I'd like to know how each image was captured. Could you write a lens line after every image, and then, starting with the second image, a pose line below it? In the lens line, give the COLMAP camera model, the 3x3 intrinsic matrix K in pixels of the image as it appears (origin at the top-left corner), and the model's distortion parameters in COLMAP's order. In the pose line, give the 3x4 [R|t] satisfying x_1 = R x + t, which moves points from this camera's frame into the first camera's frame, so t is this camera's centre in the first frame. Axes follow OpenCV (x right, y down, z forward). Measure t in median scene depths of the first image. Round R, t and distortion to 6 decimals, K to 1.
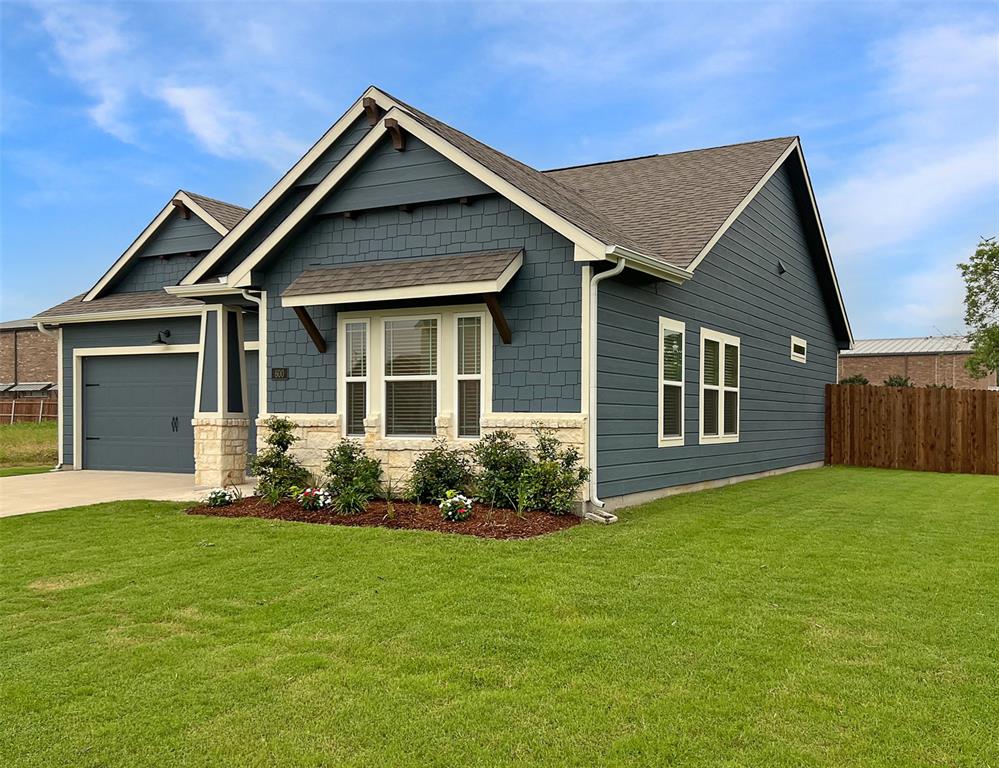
lens RADIAL K [[967.4, 0, 499.5], [0, 967.4, 384.0], [0, 0, 1]] dist [0.002037, 0.001683]
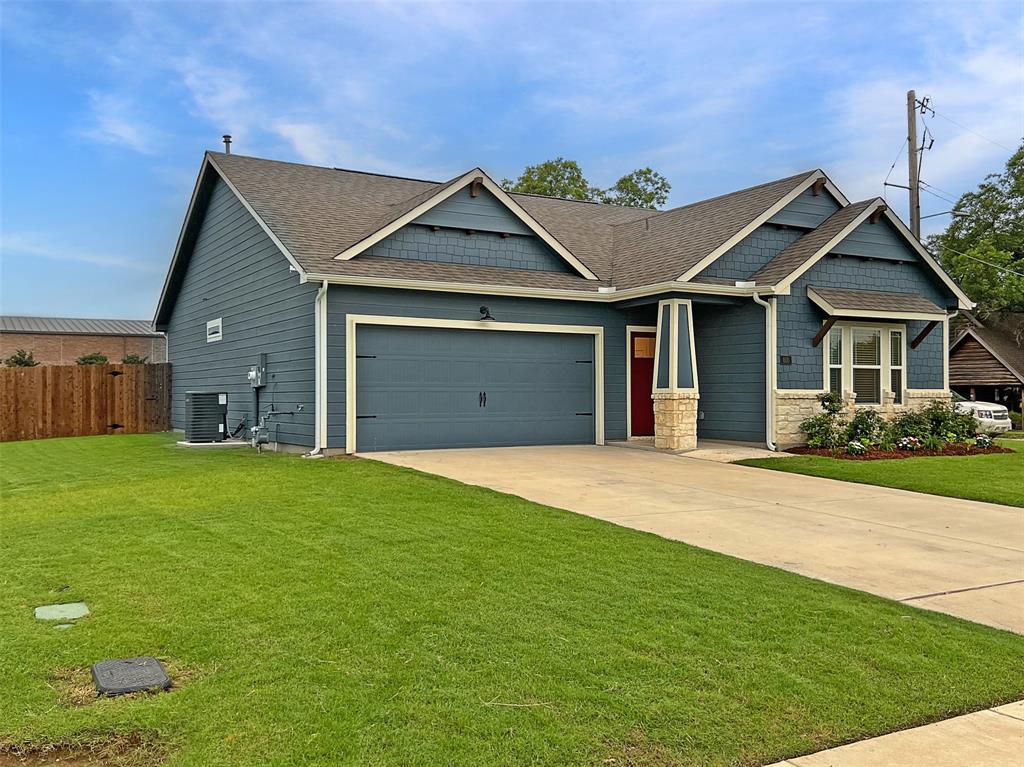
lens RADIAL K [[999.5, 0, 512.0], [0, 999.5, 383.5], [0, 0, 1]] dist [0.004314, 0.002929]
pose [[0.526143, 0.008273, 0.850356, -1.680333], [-0.026273, 0.999633, 0.006531, 0.023937], [-0.849990, -0.025778, 0.526167, 0.600281]]
